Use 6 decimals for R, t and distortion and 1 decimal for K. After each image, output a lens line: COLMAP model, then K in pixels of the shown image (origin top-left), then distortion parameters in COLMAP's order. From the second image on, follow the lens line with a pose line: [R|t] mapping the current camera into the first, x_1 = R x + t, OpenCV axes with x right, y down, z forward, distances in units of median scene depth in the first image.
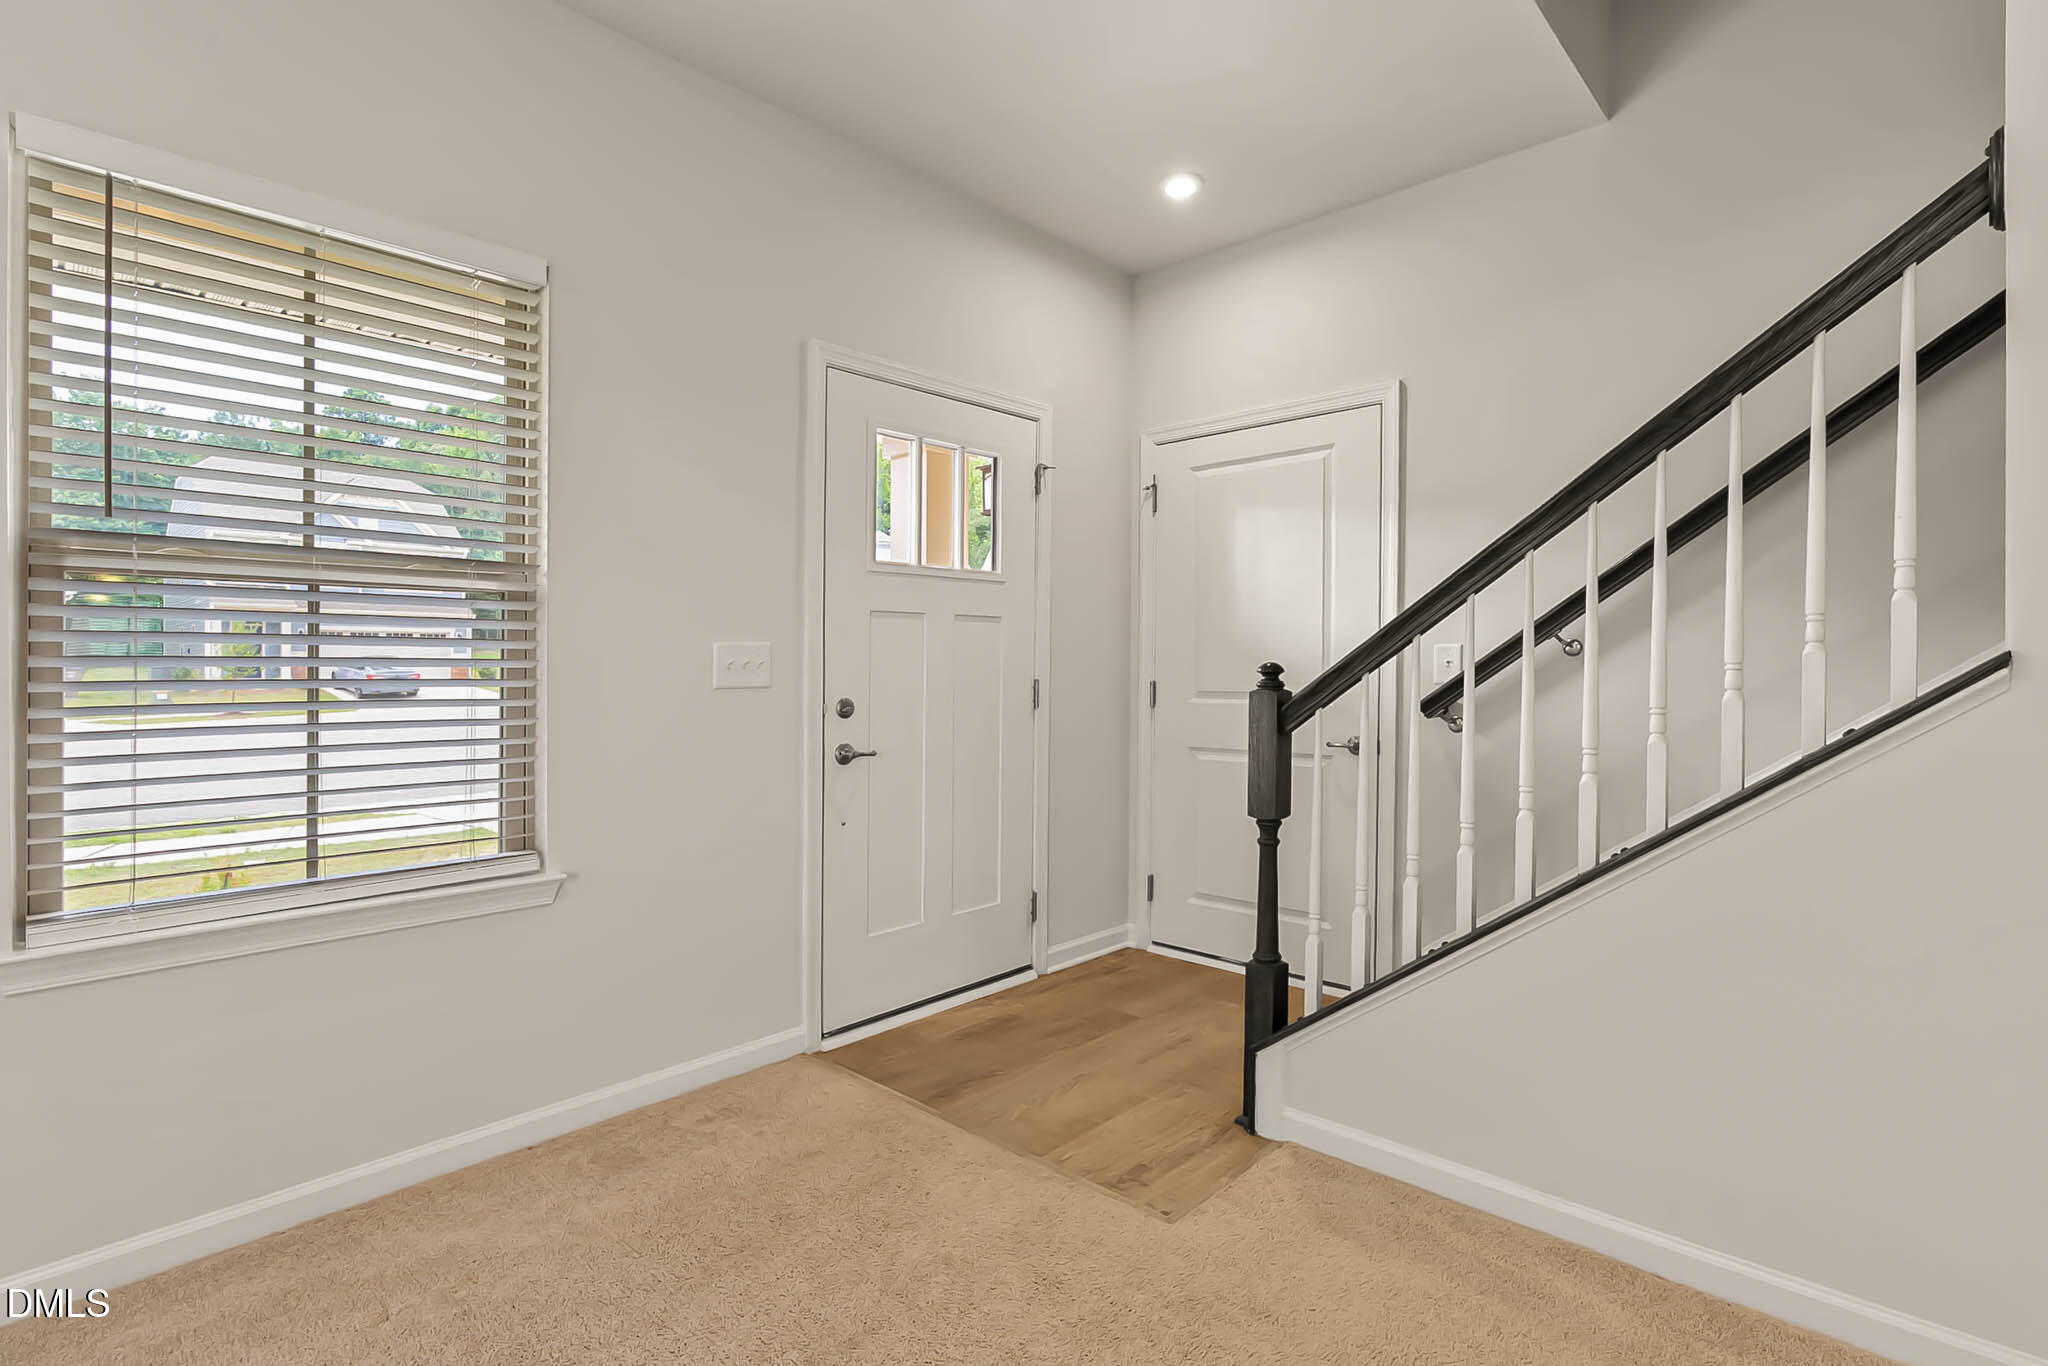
lens RADIAL K [[974.8, 0, 1011.7], [0, 974.8, 671.4], [0, 0, 1]] dist [-0.000845, -0.000024]
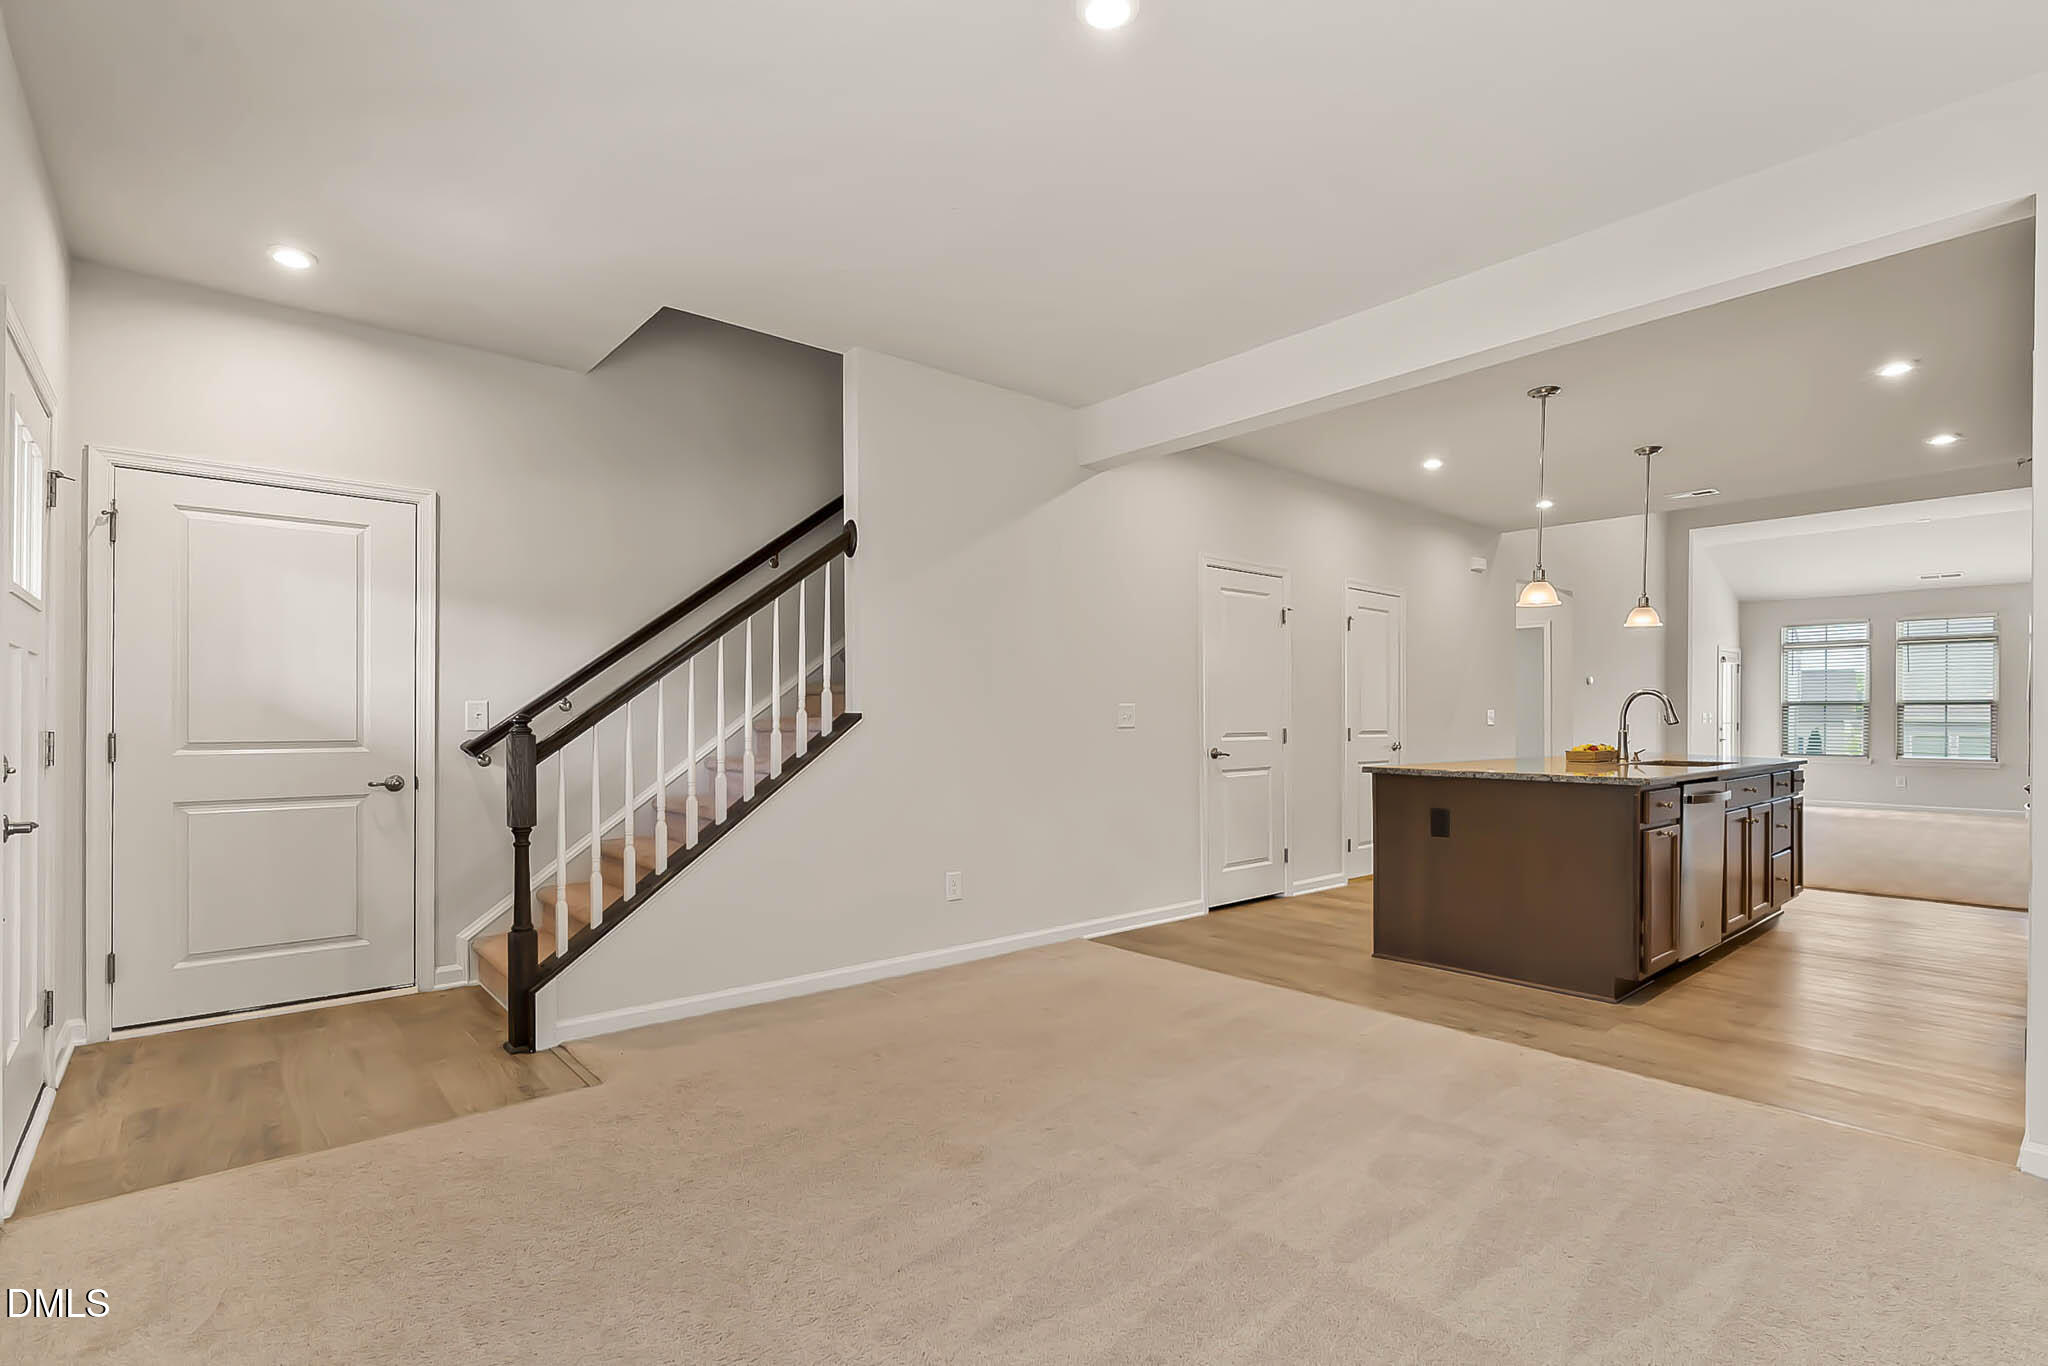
lens RADIAL K [[963.4, 0, 1010.9], [0, 963.4, 723.4], [0, 0, 1]] dist [-0.000643, -0.000410]
pose [[0.118105, -0.003422, 0.992995, -0.911646], [-0.001252, 0.999993, 0.003595, -0.003834], [-0.993000, -0.001668, 0.118100, 0.133535]]
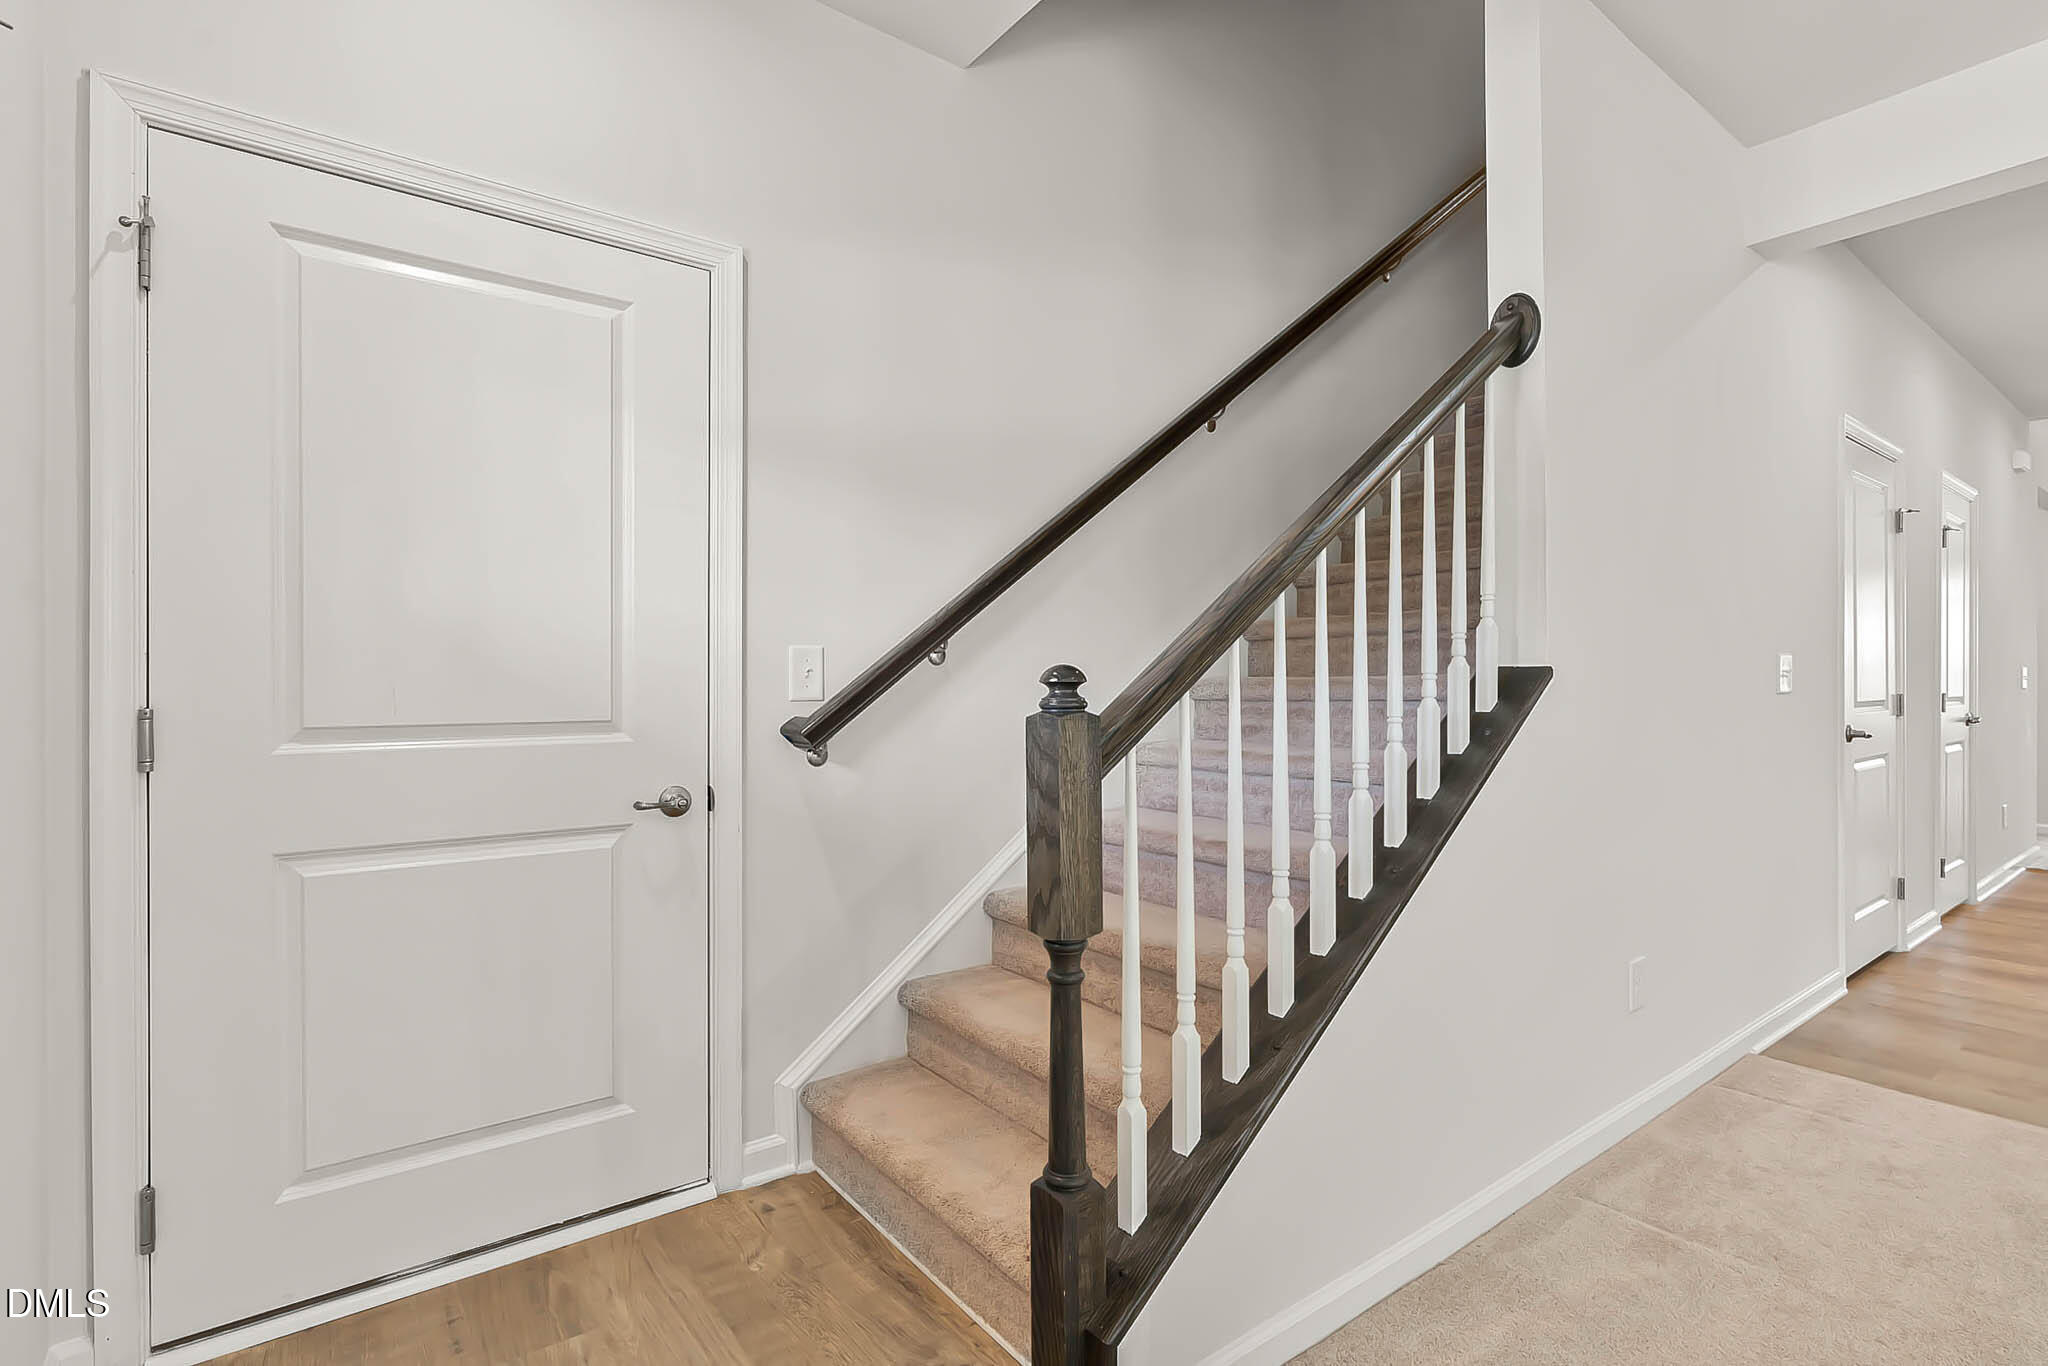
lens RADIAL K [[987.1, 0, 1027.7], [0, 987.1, 696.5], [0, 0, 1]] dist [0.000413, 0.000785]
pose [[0.162112, -0.009200, 0.986730, -0.292758], [0.001712, 0.999958, 0.009042, 0.003479], [-0.986771, 0.000223, 0.162120, 0.839451]]
